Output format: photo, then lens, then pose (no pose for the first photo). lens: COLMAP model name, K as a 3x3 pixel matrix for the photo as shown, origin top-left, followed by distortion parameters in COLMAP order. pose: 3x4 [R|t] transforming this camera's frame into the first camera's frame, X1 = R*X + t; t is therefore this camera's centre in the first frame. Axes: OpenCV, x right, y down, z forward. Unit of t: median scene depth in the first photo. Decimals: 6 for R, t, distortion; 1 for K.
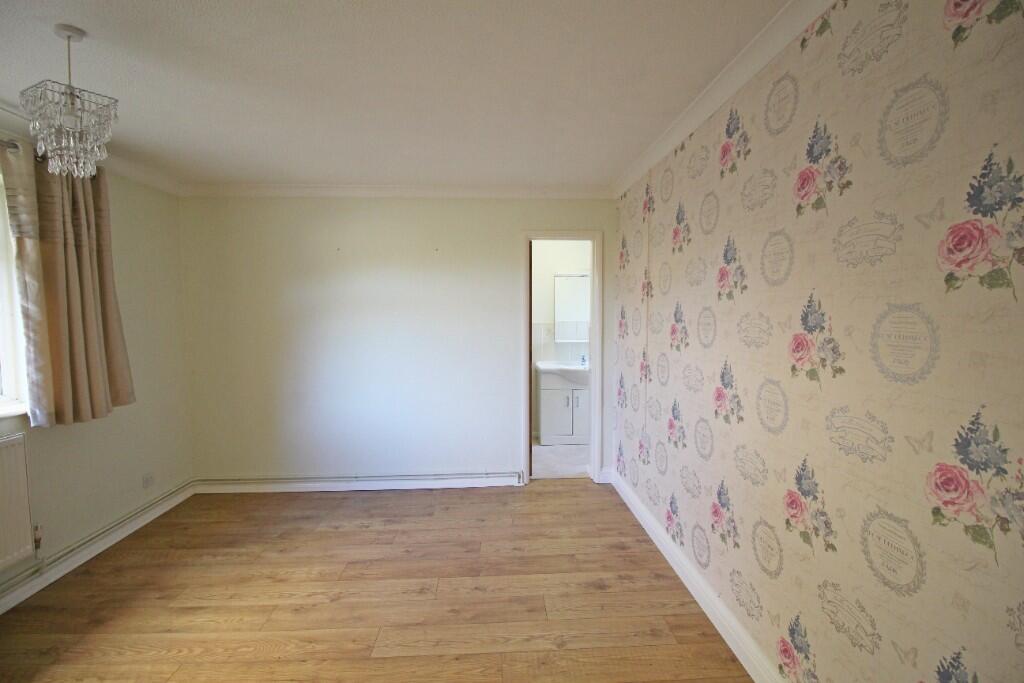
lens RADIAL K [[482.5, 0, 510.7], [0, 482.5, 340.7], [0, 0, 1]] dist [-0.012138, -0.001491]
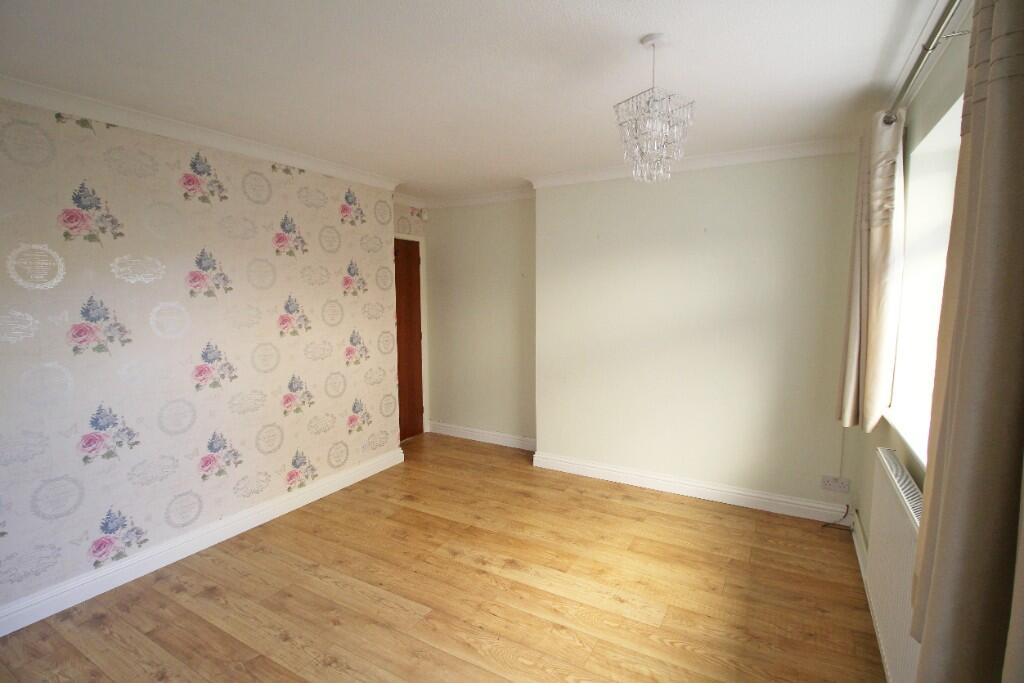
lens RADIAL K [[482.5, 0, 511.8], [0, 482.5, 343.0], [0, 0, 1]] dist [-0.012138, -0.001491]
pose [[-0.843350, -0.055282, 0.534513, -1.006032], [0.037384, 0.986248, 0.160987, -0.146851], [-0.536062, 0.155751, -0.829686, 1.705577]]
